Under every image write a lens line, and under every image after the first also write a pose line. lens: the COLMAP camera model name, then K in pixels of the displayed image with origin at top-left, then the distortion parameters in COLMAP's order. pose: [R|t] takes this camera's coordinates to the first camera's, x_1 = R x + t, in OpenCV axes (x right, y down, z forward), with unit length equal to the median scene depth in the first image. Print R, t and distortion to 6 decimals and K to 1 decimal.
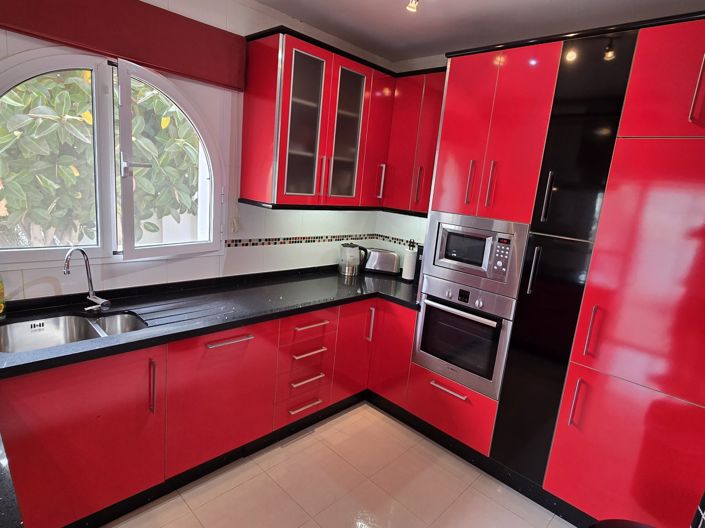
lens RADIAL K [[416.7, 0, 355.2], [0, 416.7, 262.9], [0, 0, 1]] dist [0.001848, -0.002868]
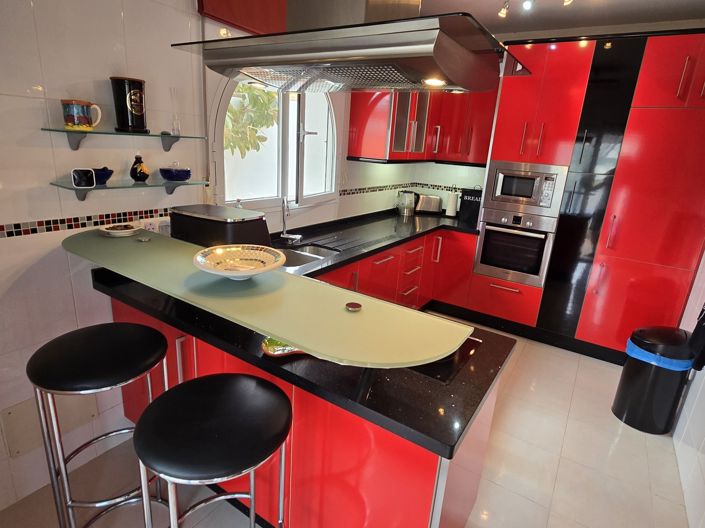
lens RADIAL K [[416.7, 0, 355.2], [0, 416.7, 262.9], [0, 0, 1]] dist [0.001848, -0.002868]
pose [[0.979134, -0.085364, 0.184416, -0.474977], [0.066842, 0.992284, 0.104425, 0.033134], [-0.191907, -0.089919, 0.977285, -0.256068]]
